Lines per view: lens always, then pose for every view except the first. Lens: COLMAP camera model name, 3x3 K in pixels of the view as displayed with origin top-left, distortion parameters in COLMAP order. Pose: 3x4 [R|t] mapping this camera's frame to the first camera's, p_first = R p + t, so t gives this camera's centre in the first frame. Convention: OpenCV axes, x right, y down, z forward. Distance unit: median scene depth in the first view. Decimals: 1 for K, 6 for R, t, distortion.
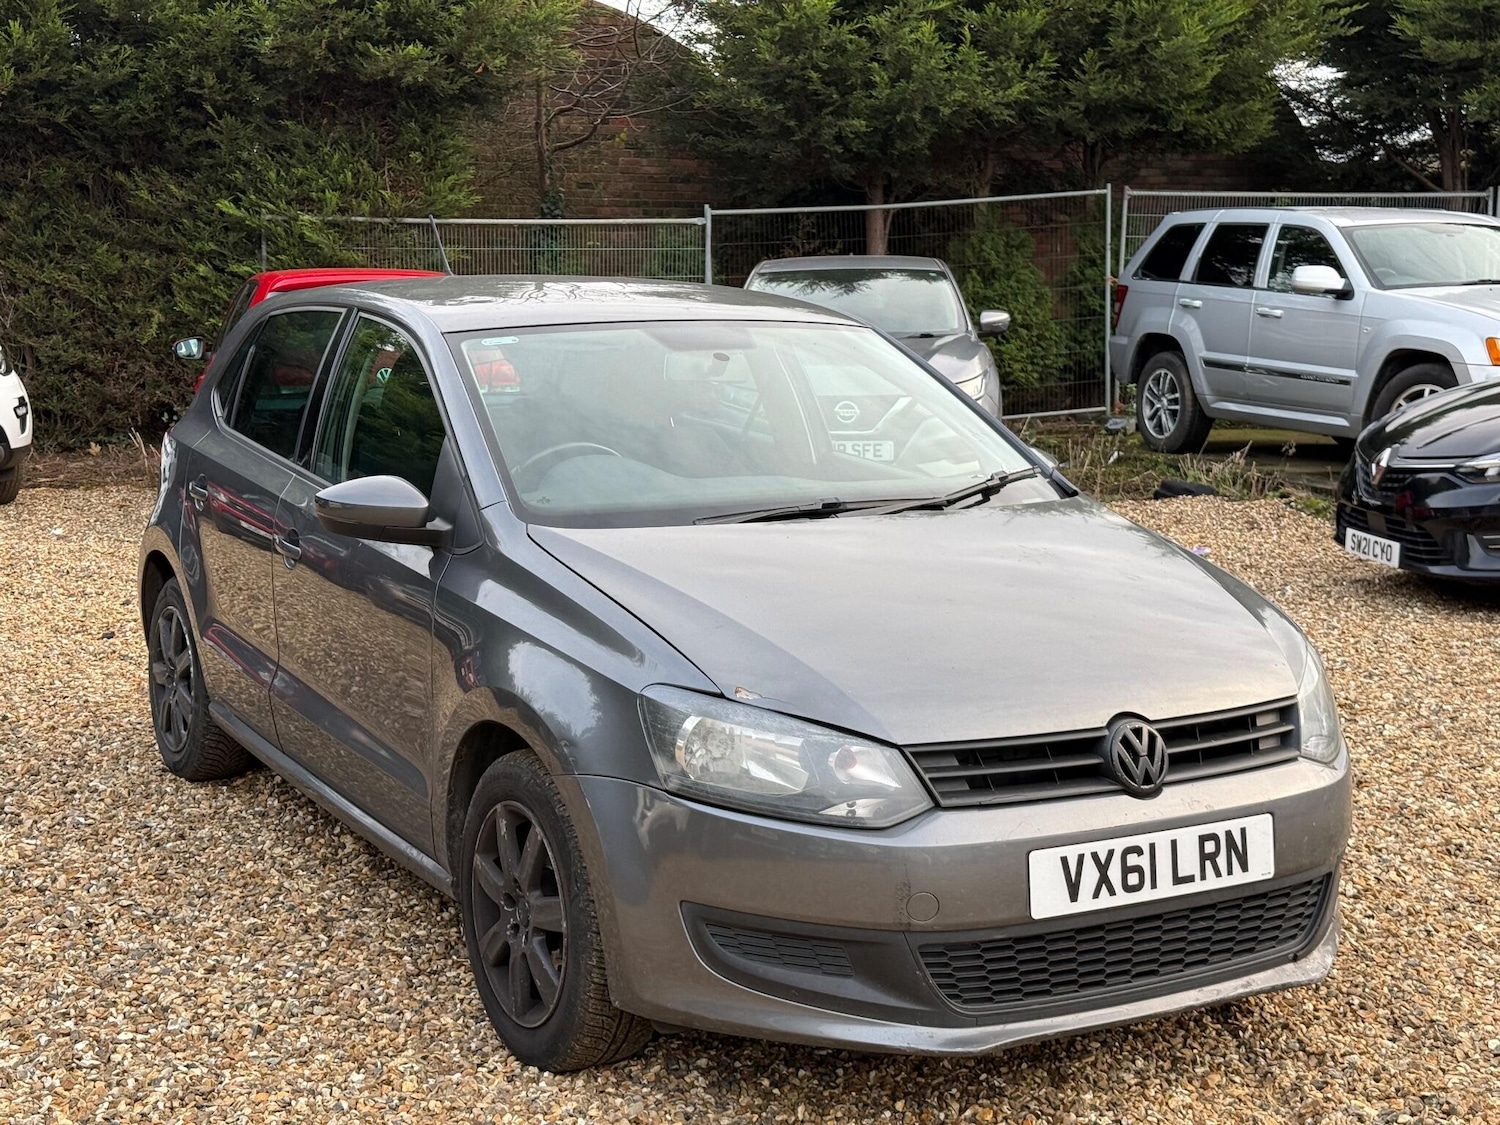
lens RADIAL K [[2058.4, 0, 745.9], [0, 2058.4, 591.9], [0, 0, 1]] dist [0.113112, 0.000000]
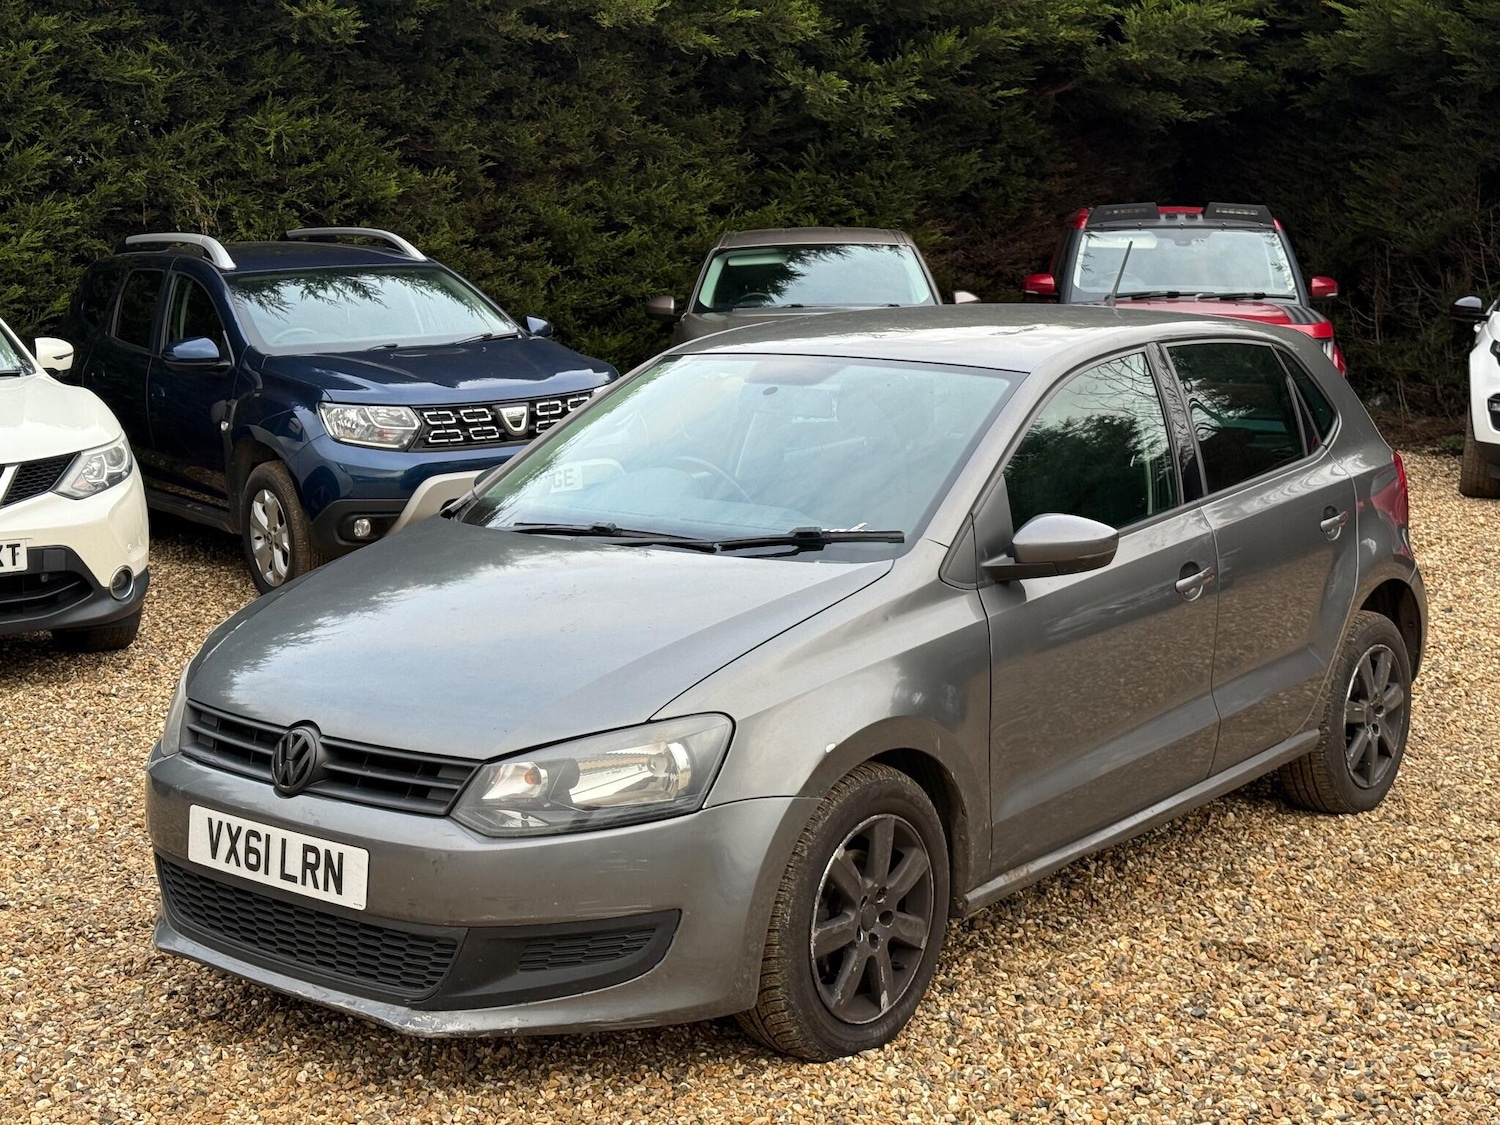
lens RADIAL K [[2328.1, 0, 781.7], [0, 2328.1, 560.8], [0, 0, 1]] dist [0.121902, 0.000000]
pose [[0.356464, 0.140347, -0.923708, 1.199360], [-0.140947, 0.985417, 0.095331, -0.154541], [0.923616, 0.096211, 0.371047, 0.630696]]
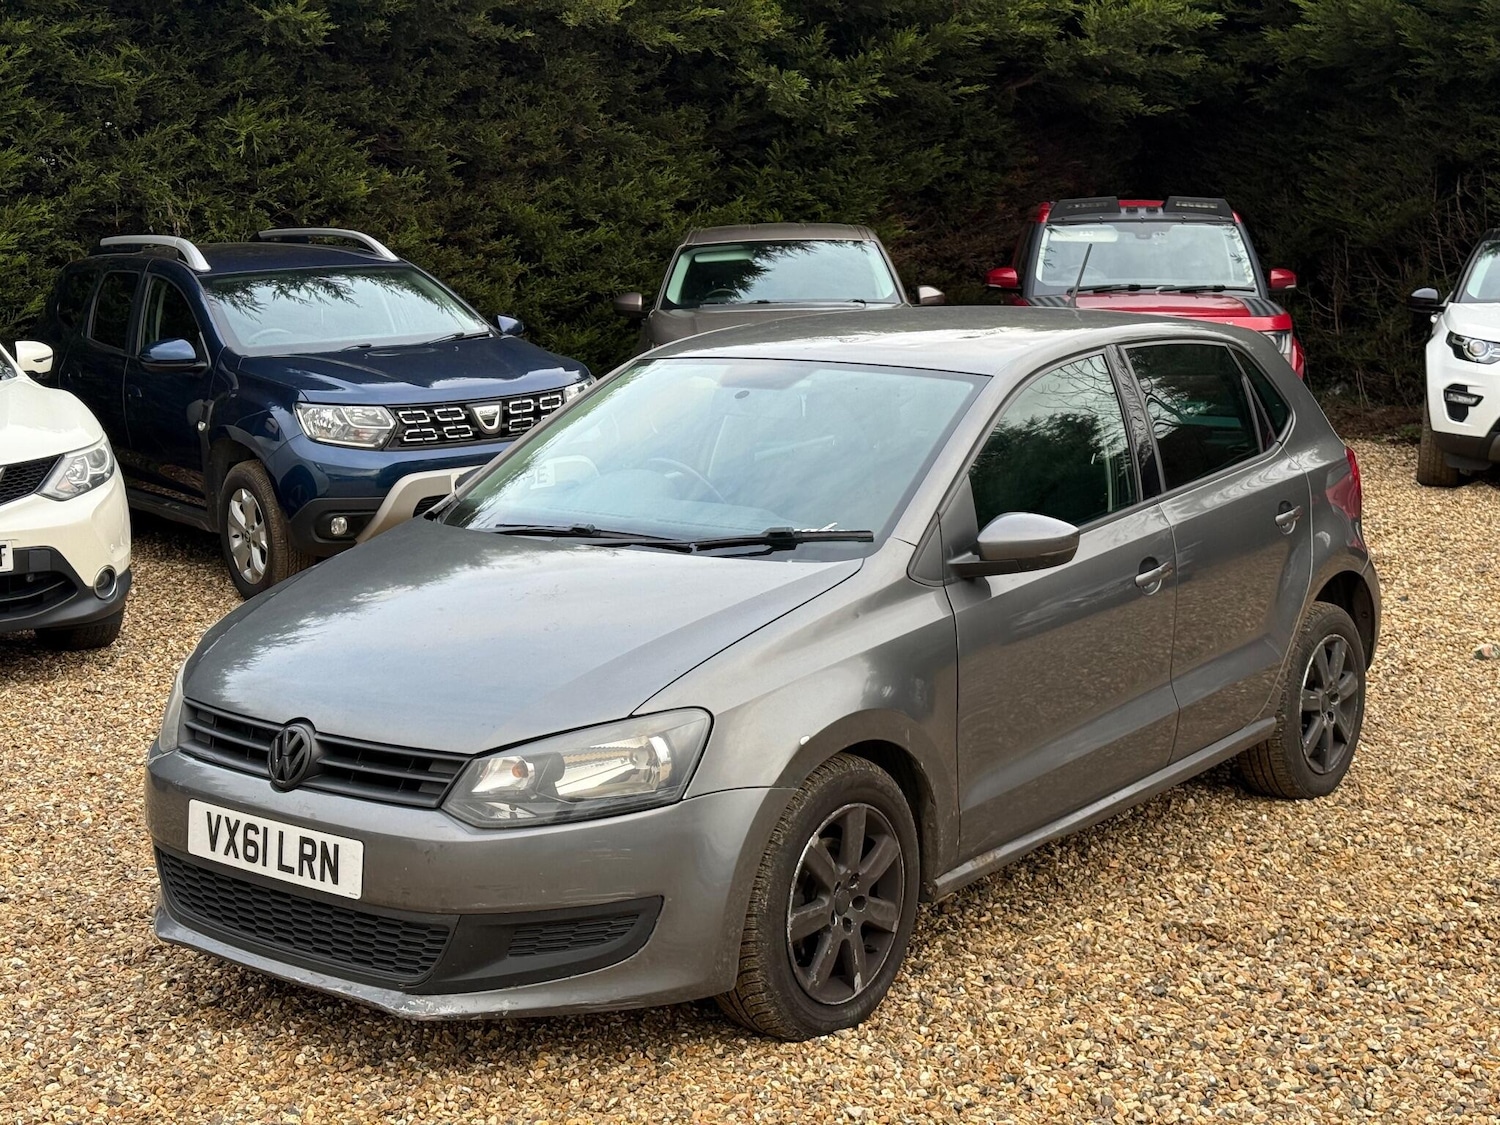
lens RADIAL K [[2328.1, 0, 762.0], [0, 2328.1, 564.8], [0, 0, 1]] dist [0.121902, 0.000000]
pose [[0.363643, 0.143651, -0.920396, 1.237417], [-0.134323, 0.985799, 0.100789, -0.163380], [0.921803, 0.086979, 0.377774, 0.609444]]
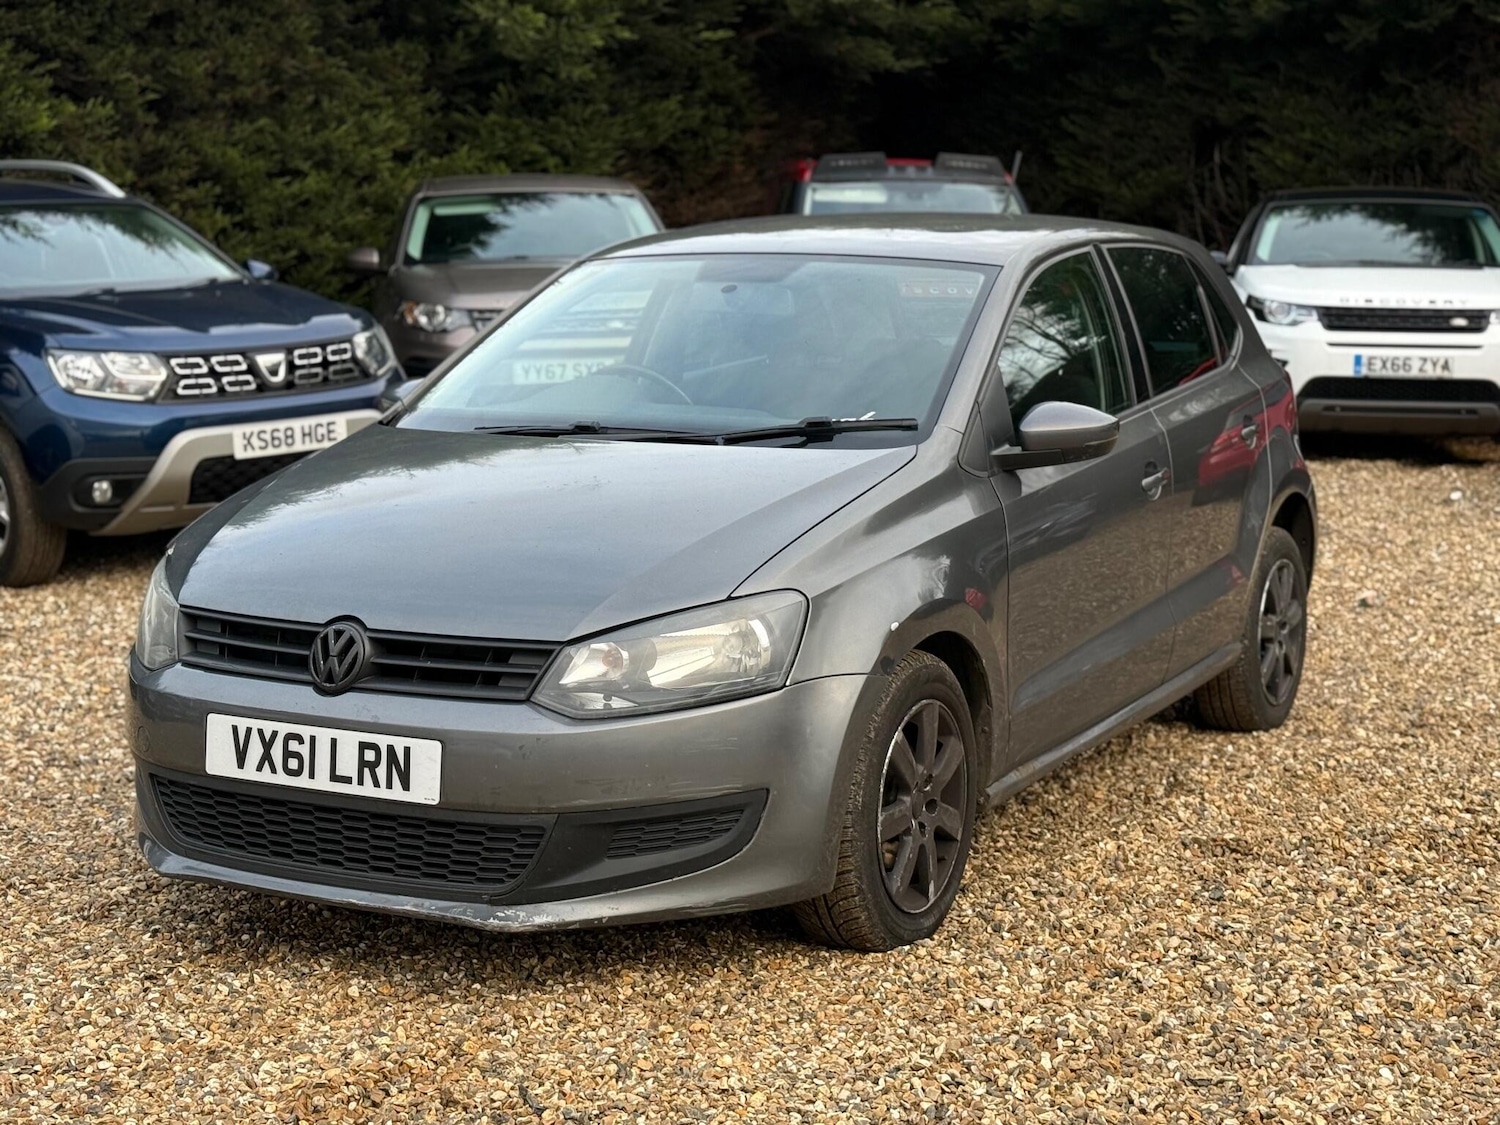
lens RADIAL K [[2642.6, 0, 855.3], [0, 2642.6, 545.2], [0, 0, 1]] dist [0.148707, 0.000000]
pose [[0.534514, 0.113183, -0.837547, 1.217151], [-0.129488, 0.990259, 0.051181, -0.067552], [0.835181, 0.081095, 0.543964, 0.393214]]
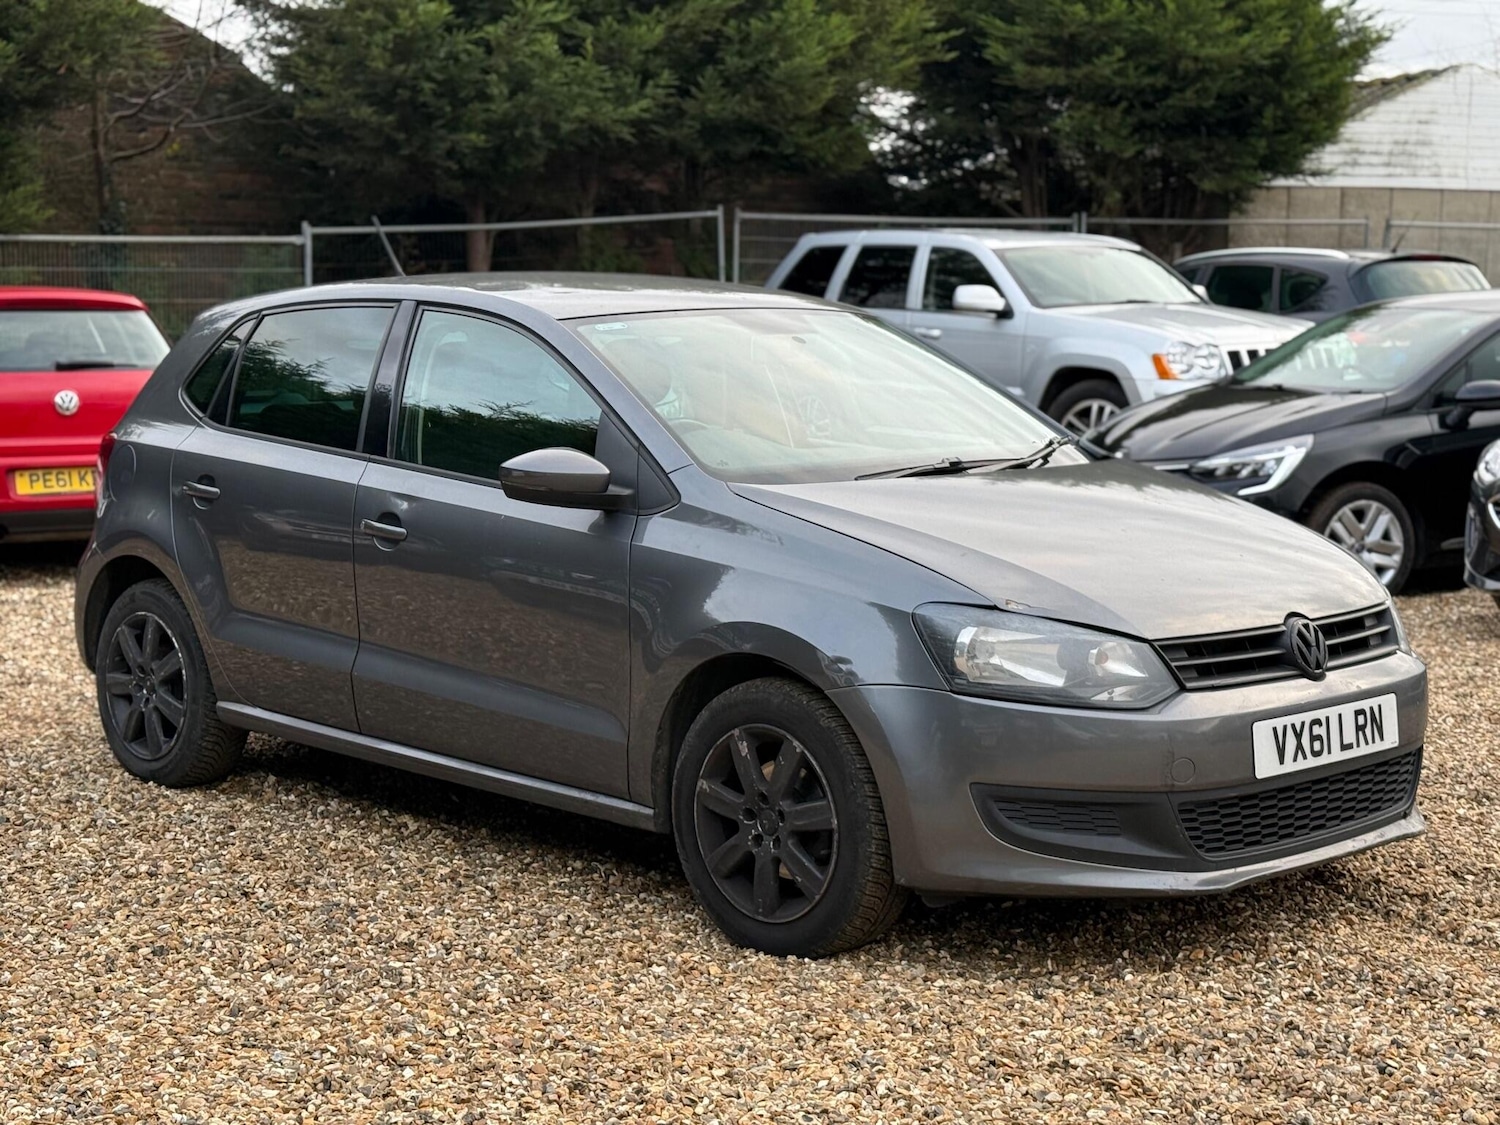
lens RADIAL K [[2328.1, 0, 750.7], [0, 2328.1, 588.9], [0, 0, 1]] dist [0.121902, 0.000000]
pose [[0.968214, -0.036112, 0.247502, -0.387309], [0.044629, 0.998586, -0.028886, 0.058335], [-0.246109, 0.039014, 0.968457, -0.211646]]
